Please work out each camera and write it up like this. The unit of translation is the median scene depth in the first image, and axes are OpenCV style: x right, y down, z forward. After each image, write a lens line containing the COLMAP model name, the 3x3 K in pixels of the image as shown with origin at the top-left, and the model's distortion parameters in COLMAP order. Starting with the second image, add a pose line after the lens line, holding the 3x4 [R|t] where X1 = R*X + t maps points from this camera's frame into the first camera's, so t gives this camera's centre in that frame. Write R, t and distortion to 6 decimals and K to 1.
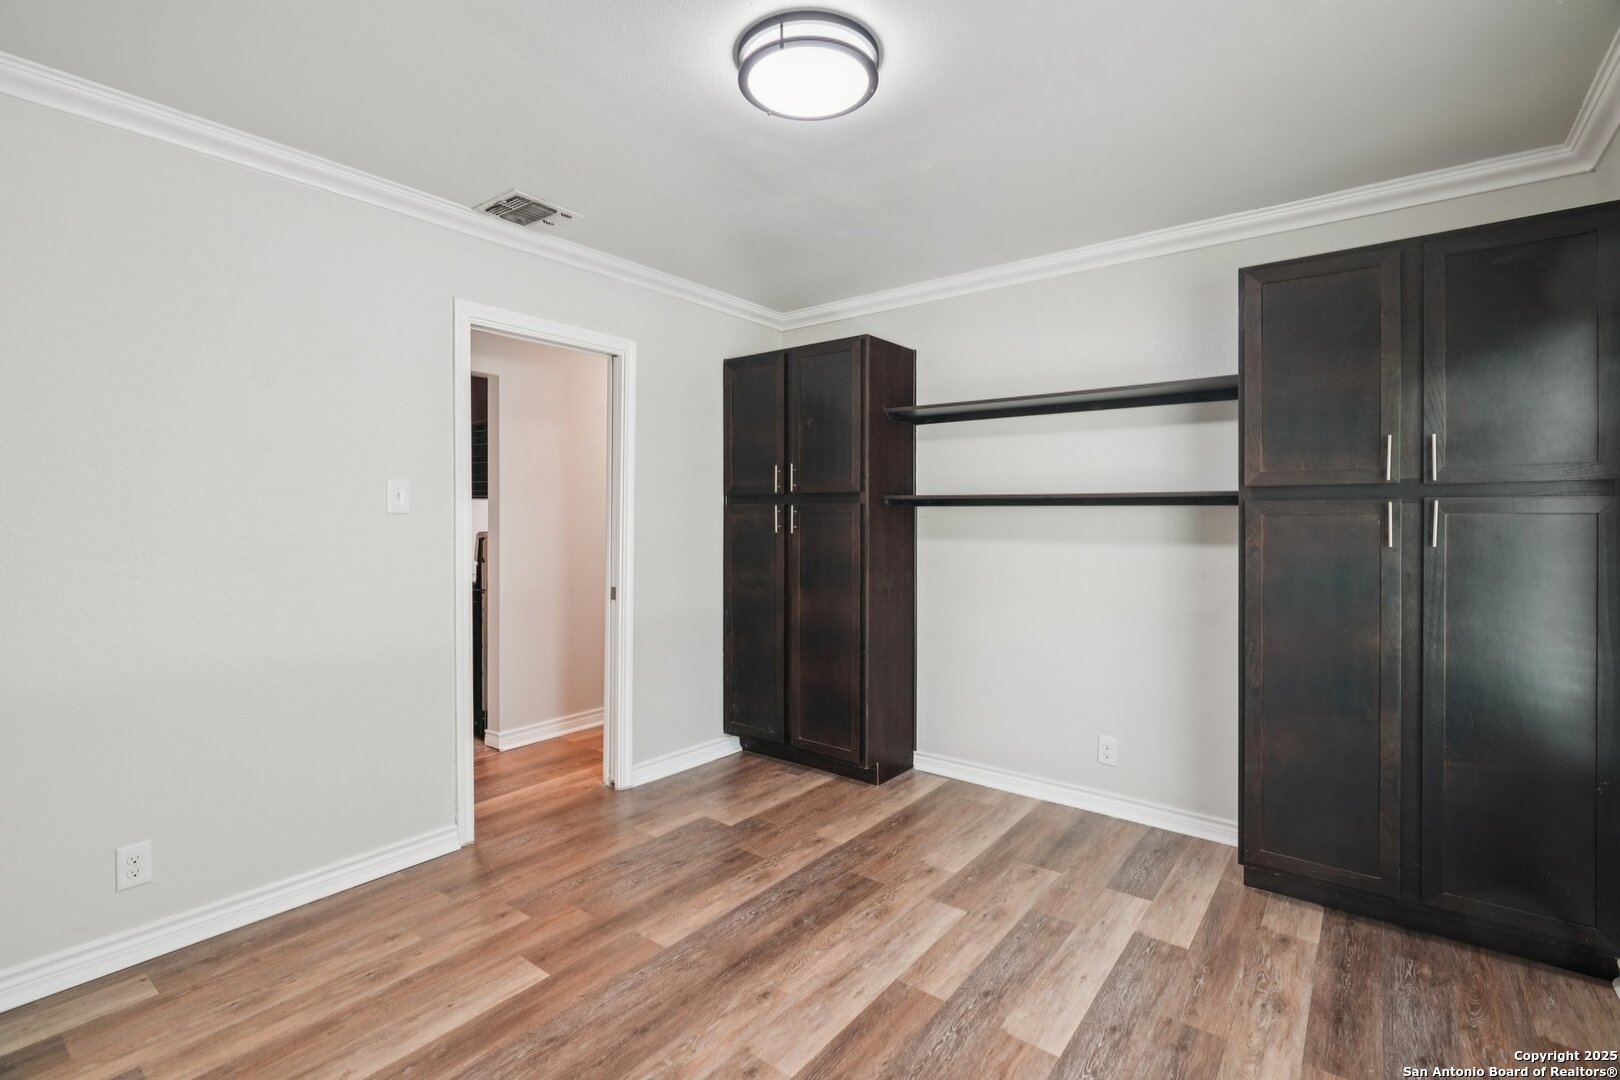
lens RADIAL K [[753.3, 0, 822.6], [0, 753.3, 516.3], [0, 0, 1]] dist [-0.006425, 0.001835]
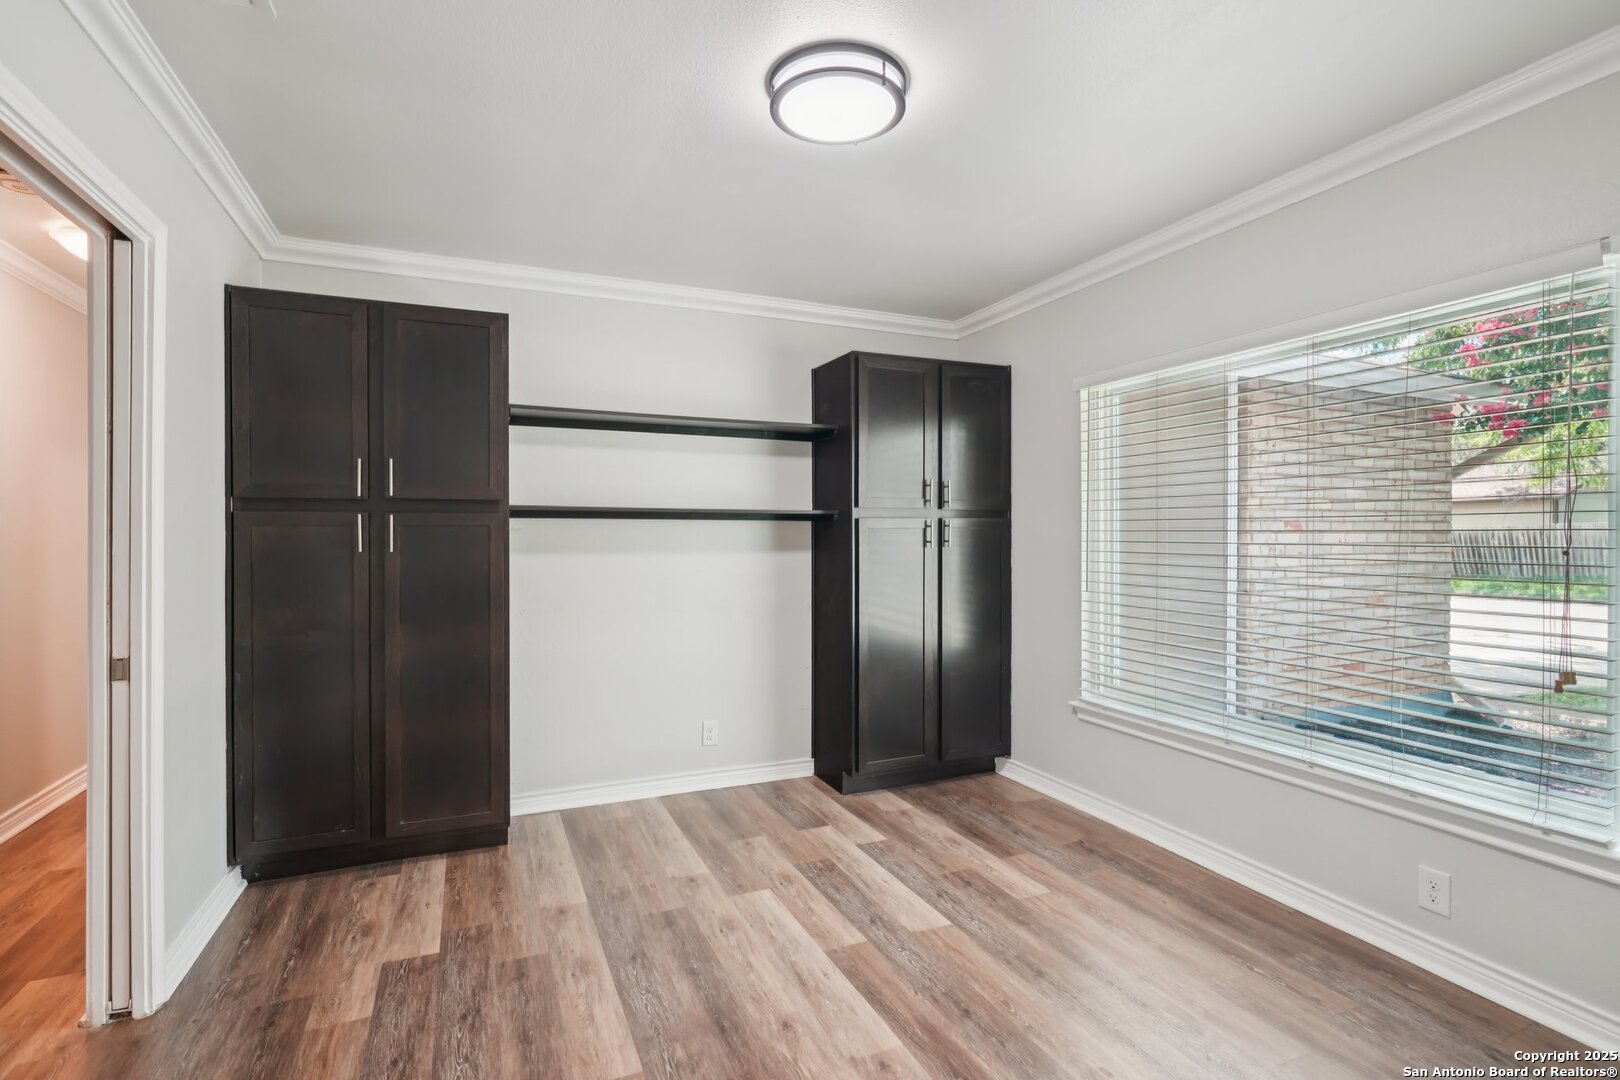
lens RADIAL K [[753.3, 0, 813.9], [0, 753.3, 534.0], [0, 0, 1]] dist [-0.006425, 0.001835]
pose [[0.477442, -0.006114, 0.878642, -0.621891], [0.000757, 0.999978, 0.006547, -0.000026], [-0.878663, -0.002460, 0.477437, 0.351288]]
